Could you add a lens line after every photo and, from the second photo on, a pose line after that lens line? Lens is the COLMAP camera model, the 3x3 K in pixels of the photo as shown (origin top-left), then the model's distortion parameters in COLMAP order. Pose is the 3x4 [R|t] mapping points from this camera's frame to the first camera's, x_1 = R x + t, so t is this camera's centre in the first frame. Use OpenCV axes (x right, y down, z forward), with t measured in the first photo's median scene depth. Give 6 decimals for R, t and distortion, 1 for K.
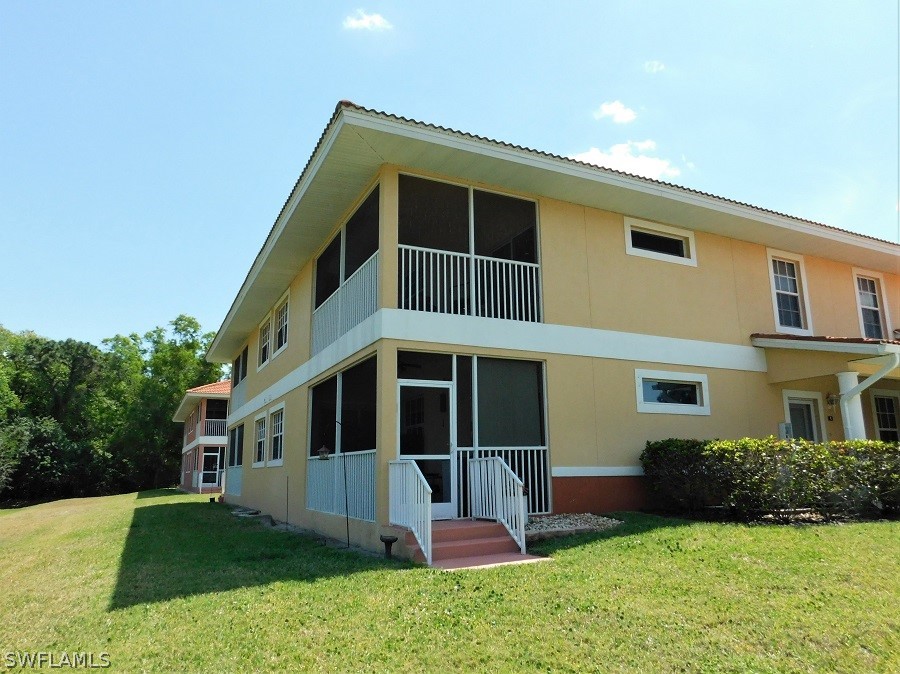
lens RADIAL K [[626.5, 0, 450.3], [0, 626.5, 343.3], [0, 0, 1]] dist [-0.044414, 0.011666]
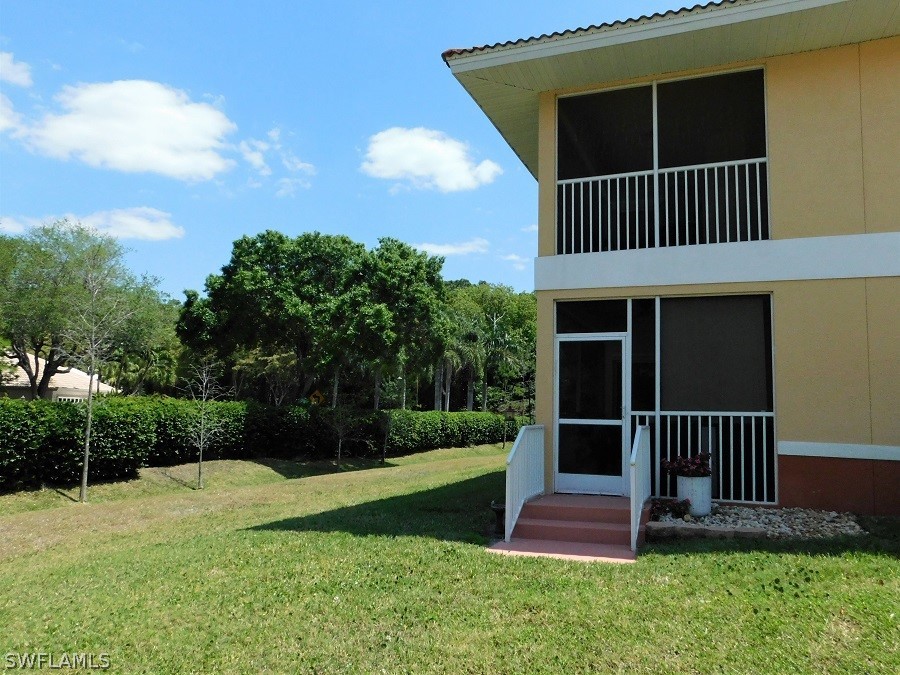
lens RADIAL K [[626.5, 0, 452.4], [0, 626.5, 342.9], [0, 0, 1]] dist [-0.044414, 0.011666]
pose [[0.677417, -0.050724, -0.733848, 0.426240], [0.114326, 0.992757, 0.036915, 0.017360], [0.726661, -0.108905, 0.678310, 0.256330]]
